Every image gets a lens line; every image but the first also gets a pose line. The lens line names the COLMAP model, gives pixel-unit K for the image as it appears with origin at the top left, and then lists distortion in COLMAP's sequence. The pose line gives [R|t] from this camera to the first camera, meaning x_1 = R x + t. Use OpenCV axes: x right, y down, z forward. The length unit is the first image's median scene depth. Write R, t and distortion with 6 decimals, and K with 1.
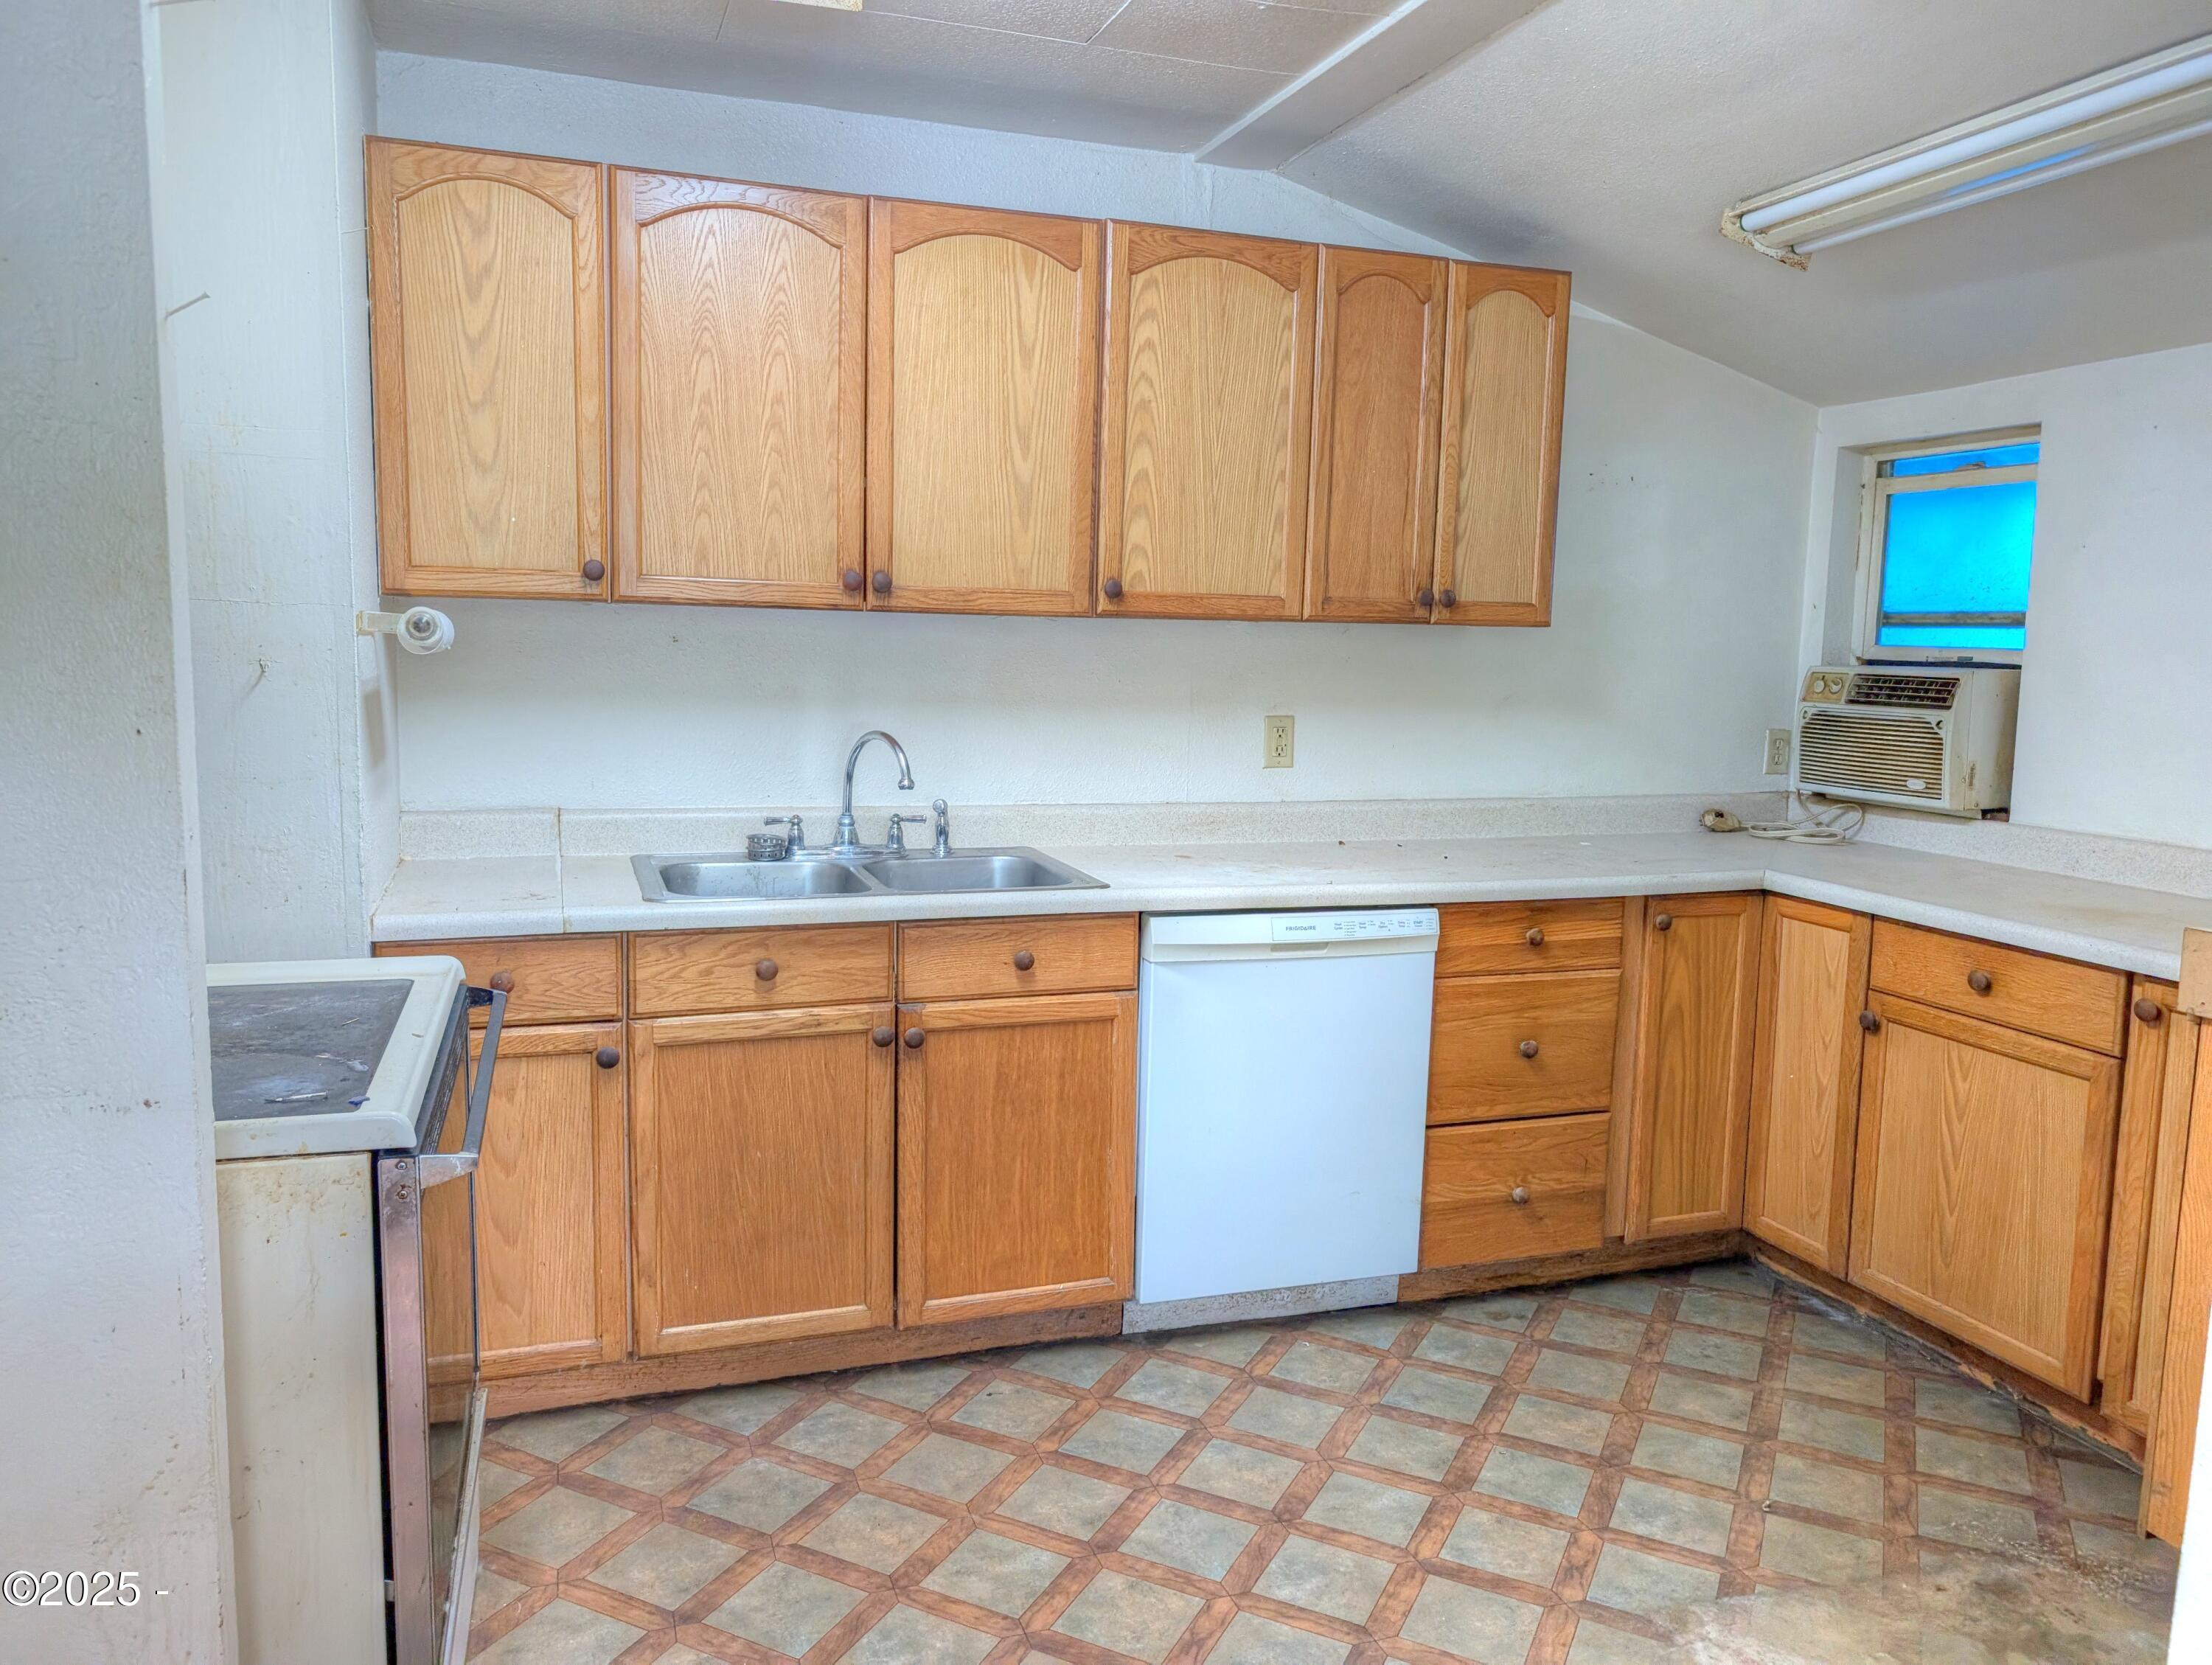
lens RADIAL K [[1536.9, 0, 1105.1], [0, 1536.9, 796.0], [0, 0, 1]] dist [0.055003, -0.280285]
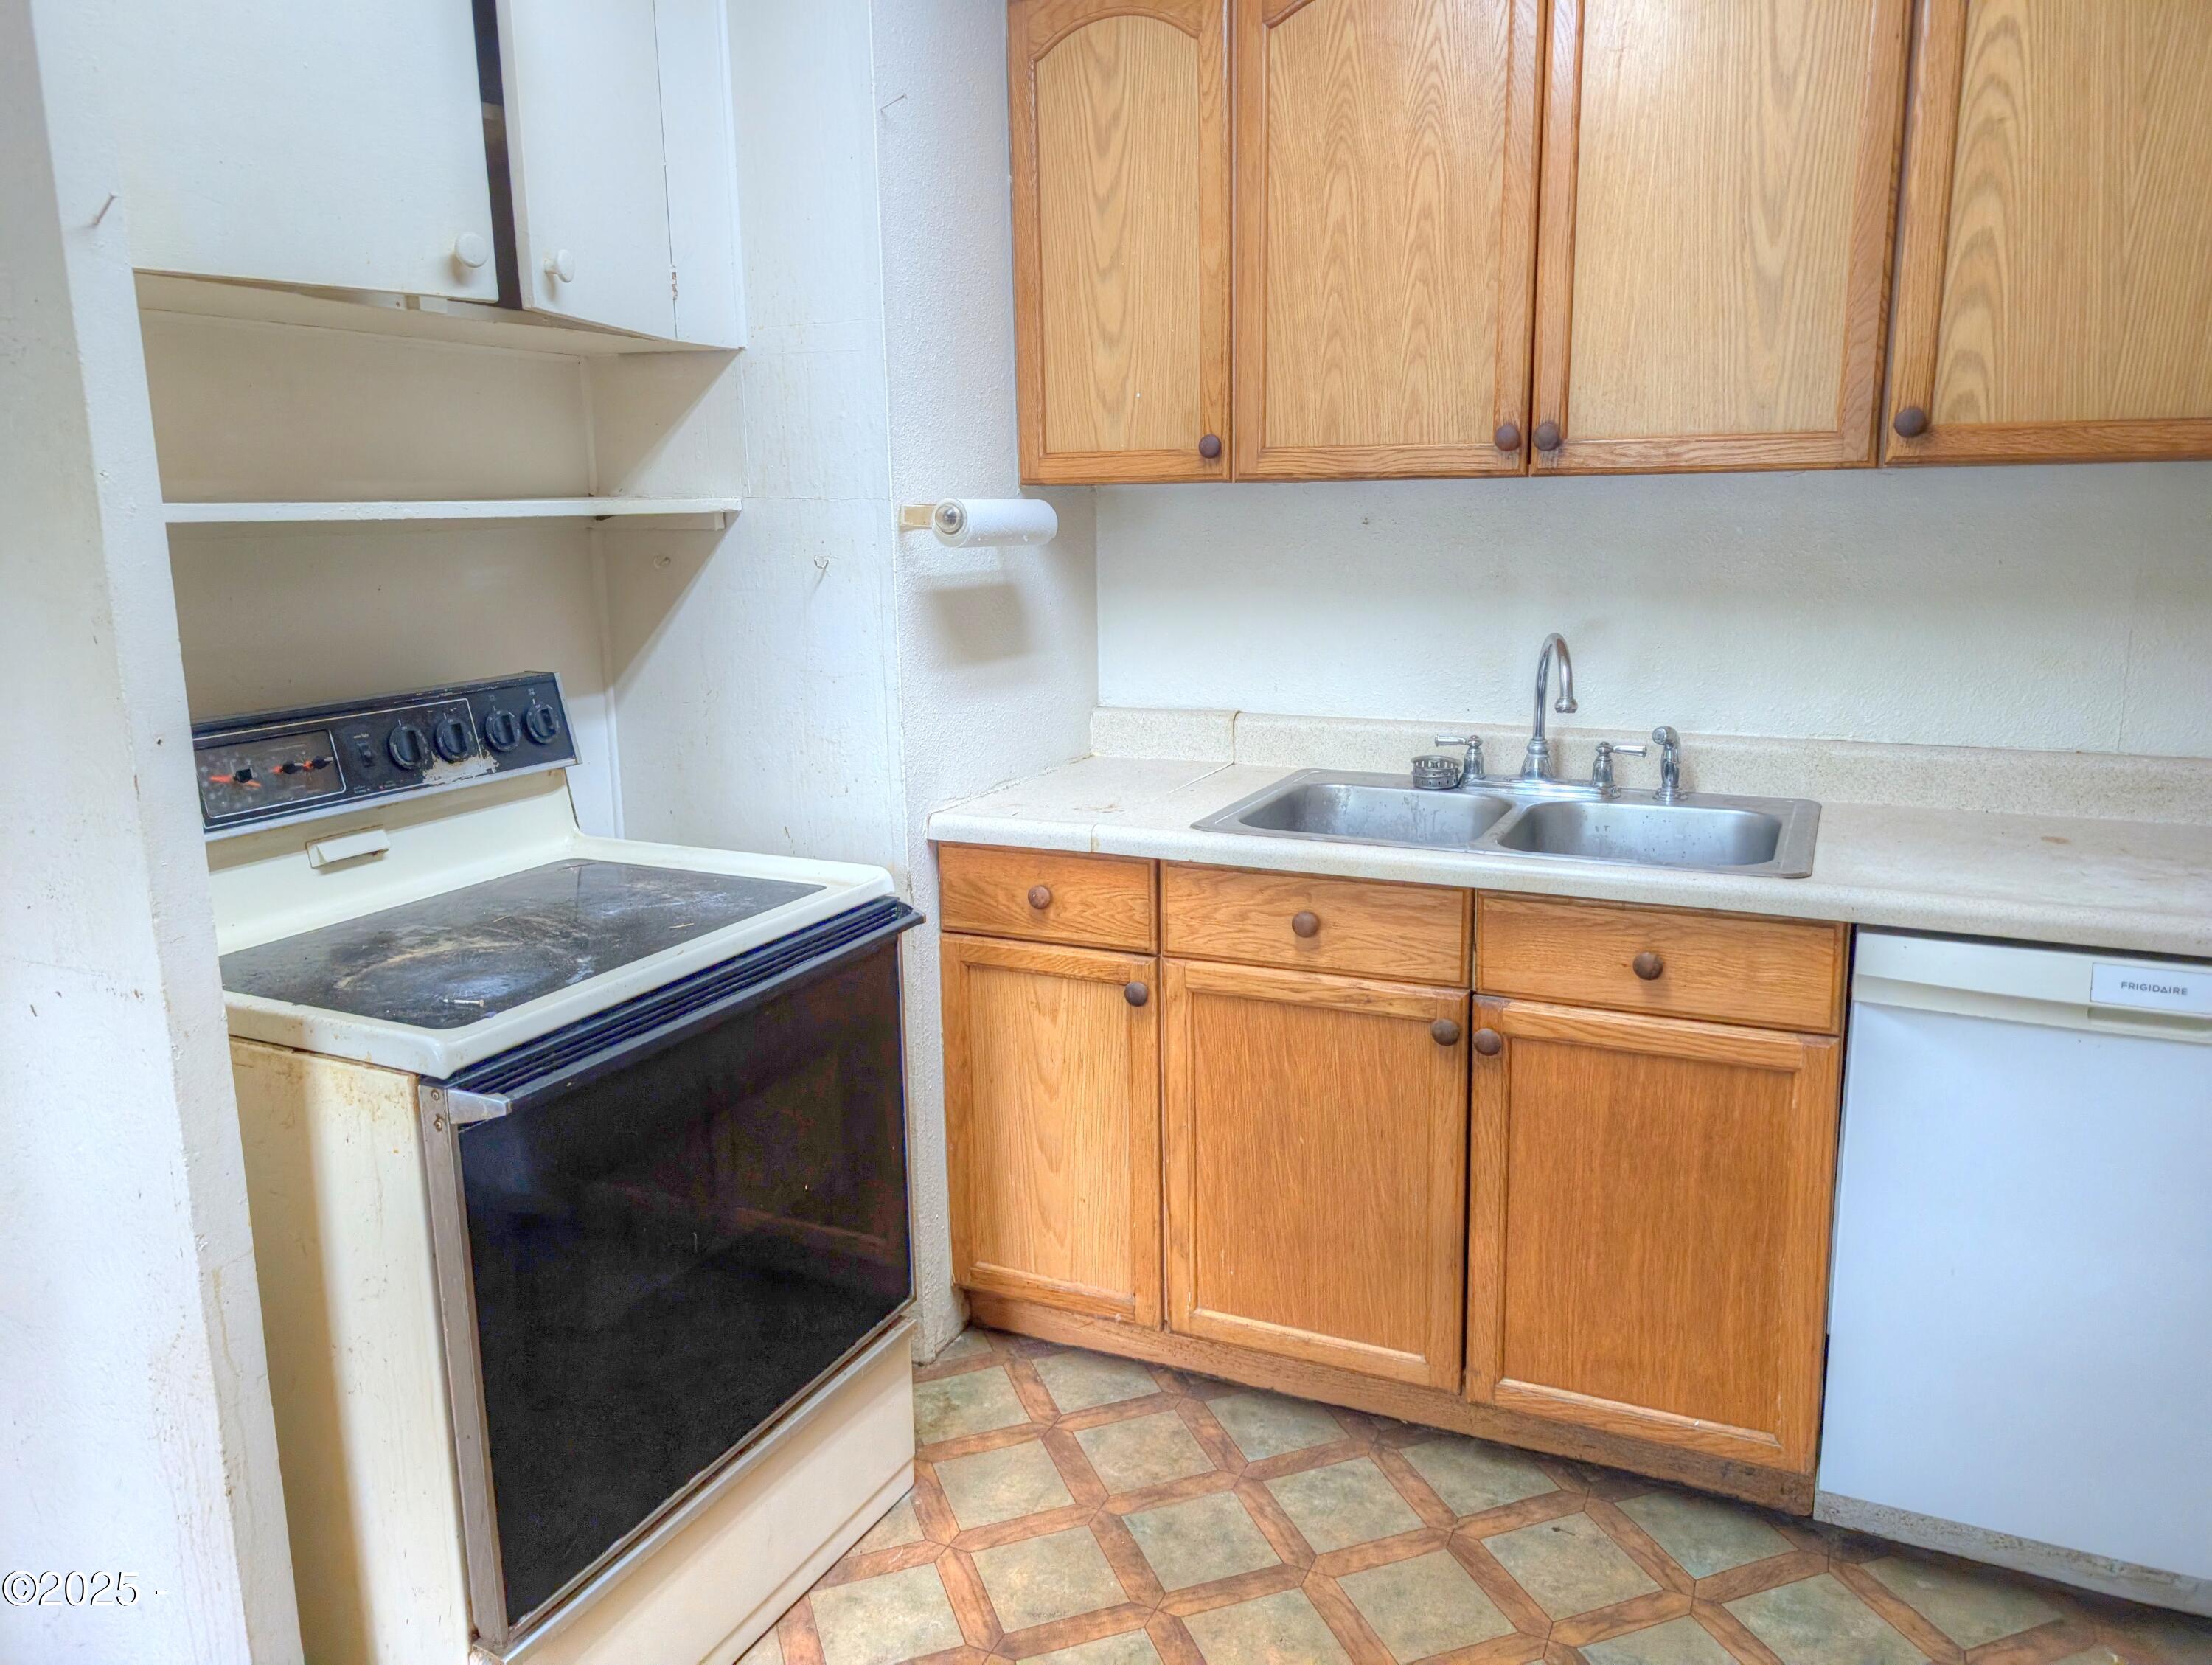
lens RADIAL K [[1548.2, 0, 1106.7], [0, 1548.2, 775.5], [0, 0, 1]] dist [0.001944, -0.034525]
pose [[0.704147, 0.085119, -0.704934, 0.264248], [-0.040205, 0.995976, 0.080101, -0.026792], [0.708915, -0.028061, 0.704735, 0.321790]]
